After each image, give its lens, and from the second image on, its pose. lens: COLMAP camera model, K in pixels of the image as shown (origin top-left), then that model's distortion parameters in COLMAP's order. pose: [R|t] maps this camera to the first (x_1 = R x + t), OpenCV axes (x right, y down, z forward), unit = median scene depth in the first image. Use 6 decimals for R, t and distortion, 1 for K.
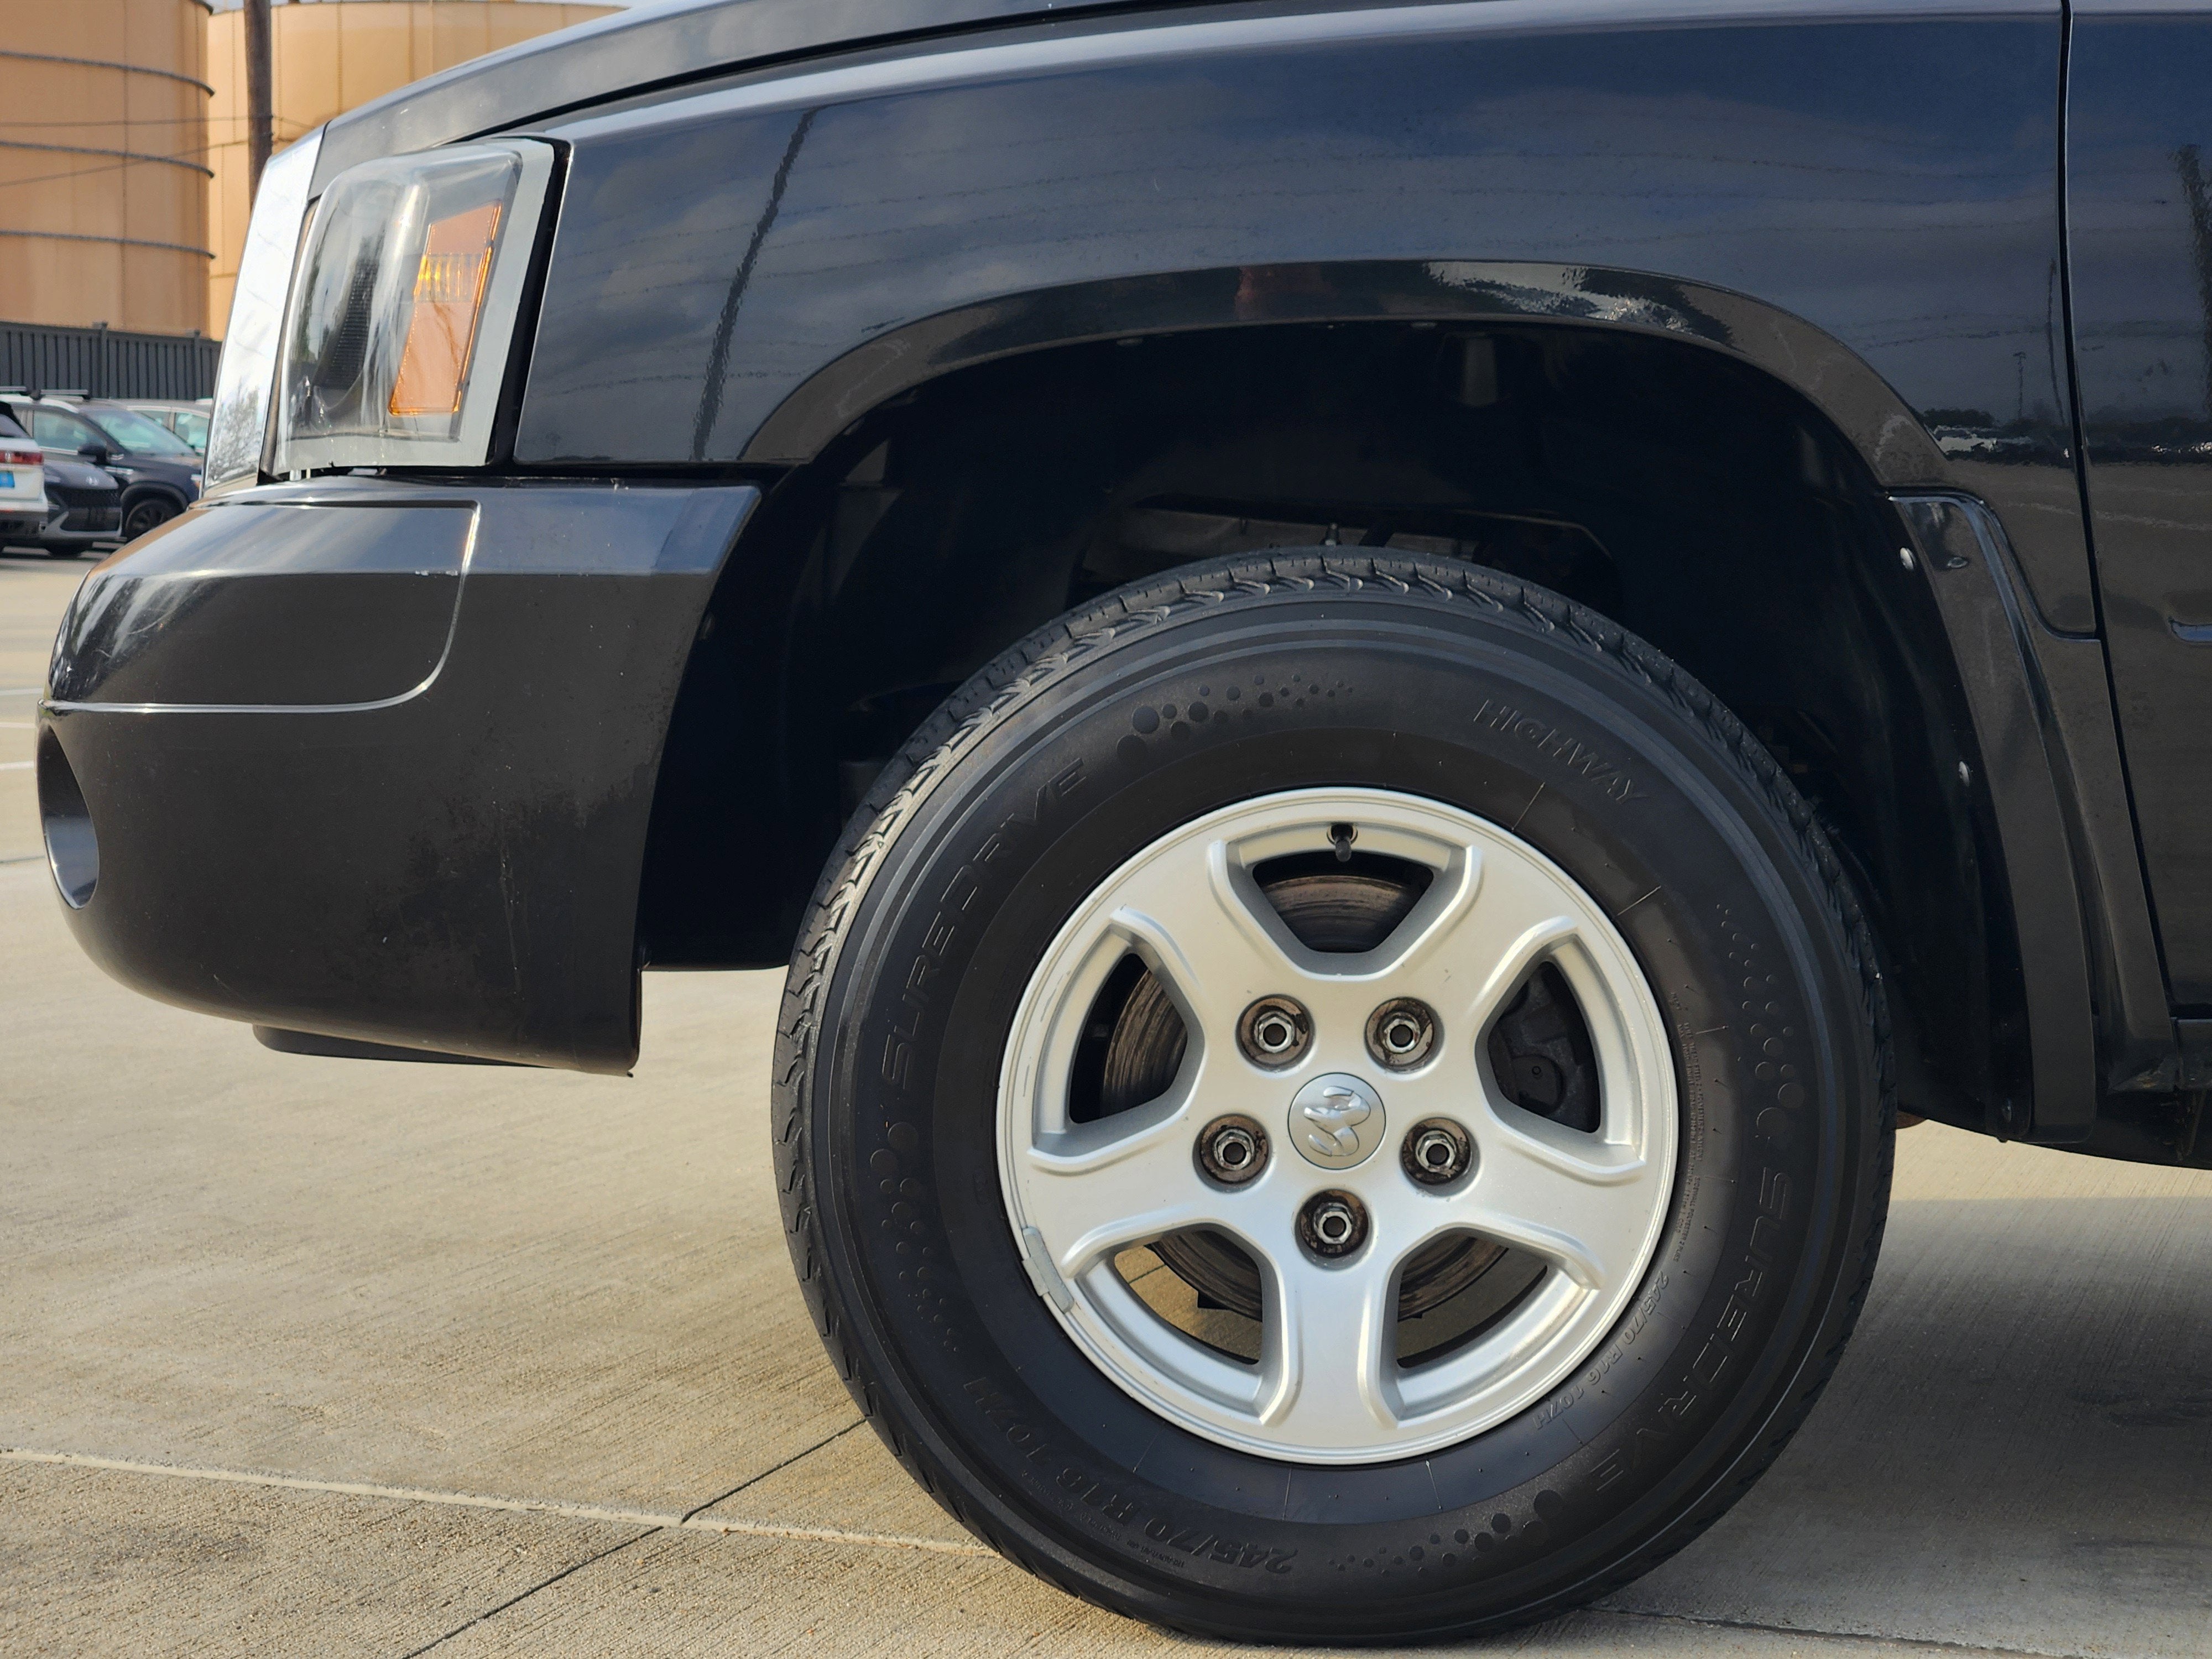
lens RADIAL K [[4475.4, 0, 1073.0], [0, 4475.4, 742.5], [0, 0, 1]] dist [-0.470812, 5.693936]
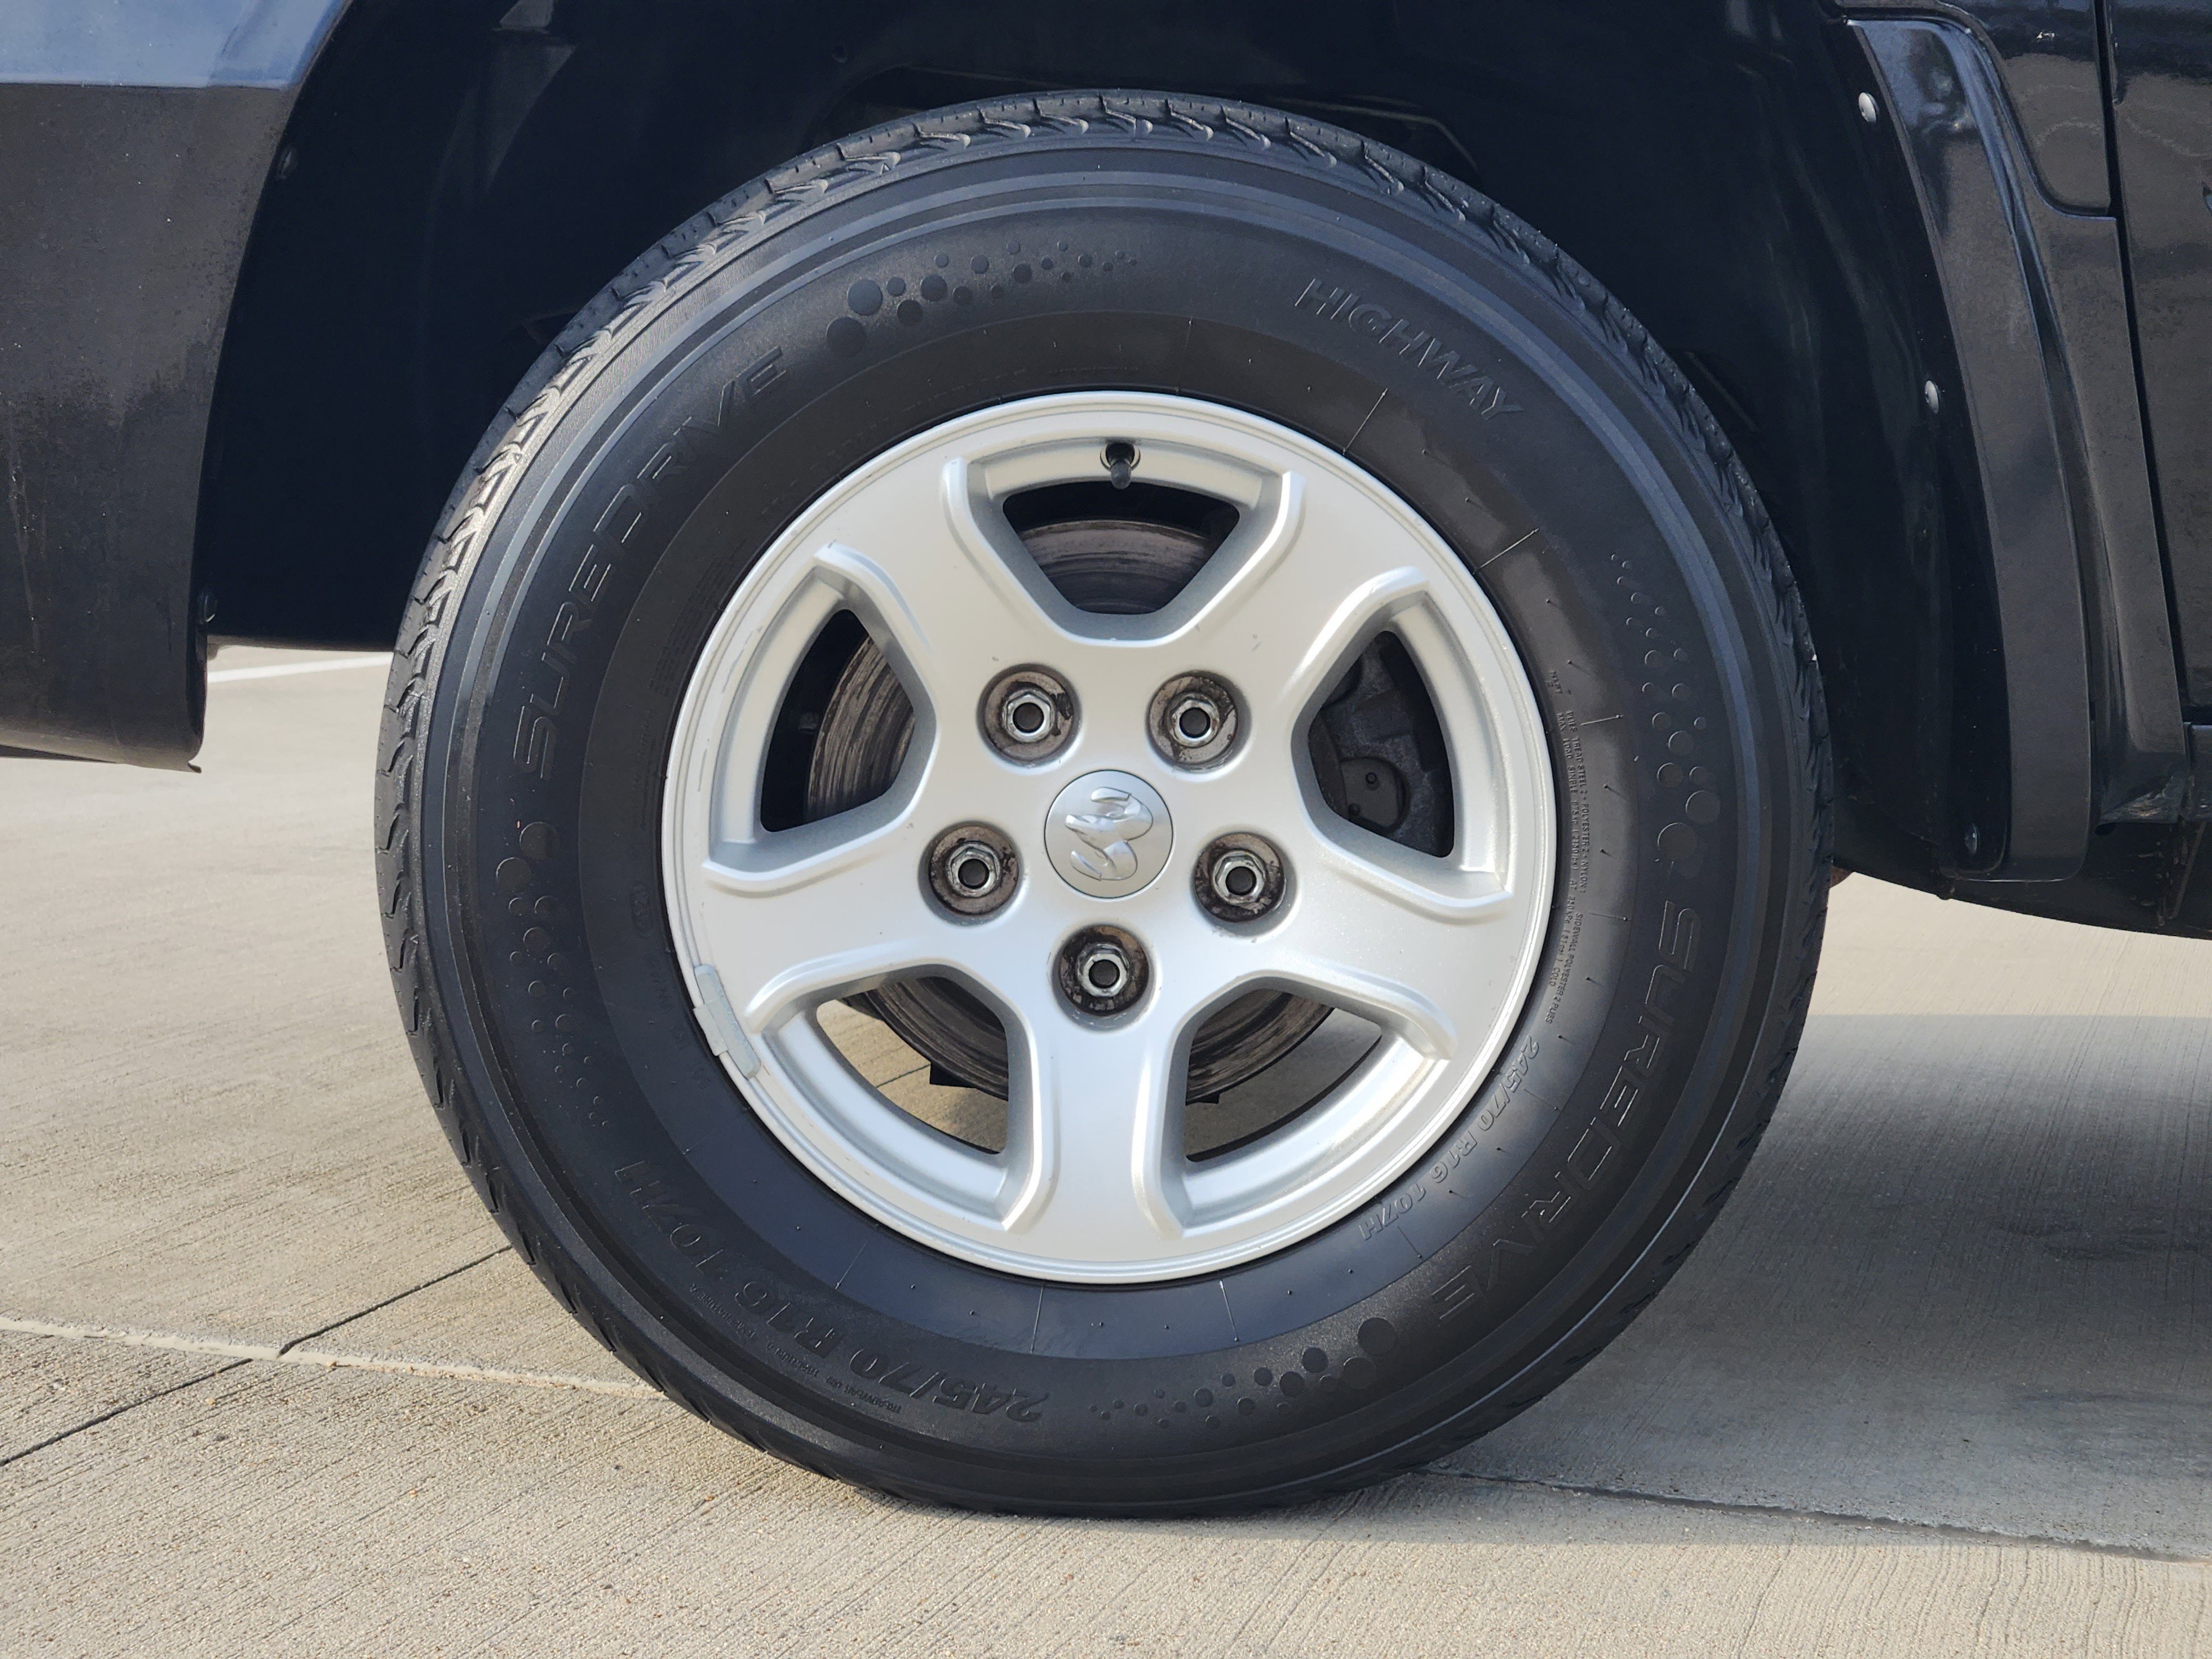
lens RADIAL K [[4070.0, 0, 1106.0], [0, 4070.0, 829.5], [0, 0, 1]] dist [-0.098278, 0.808669]
pose [[0.998885, 0.015713, 0.044509, 0.027482], [-0.017180, 0.999315, 0.032772, 0.061287], [-0.043964, -0.033500, 0.998471, 0.299240]]
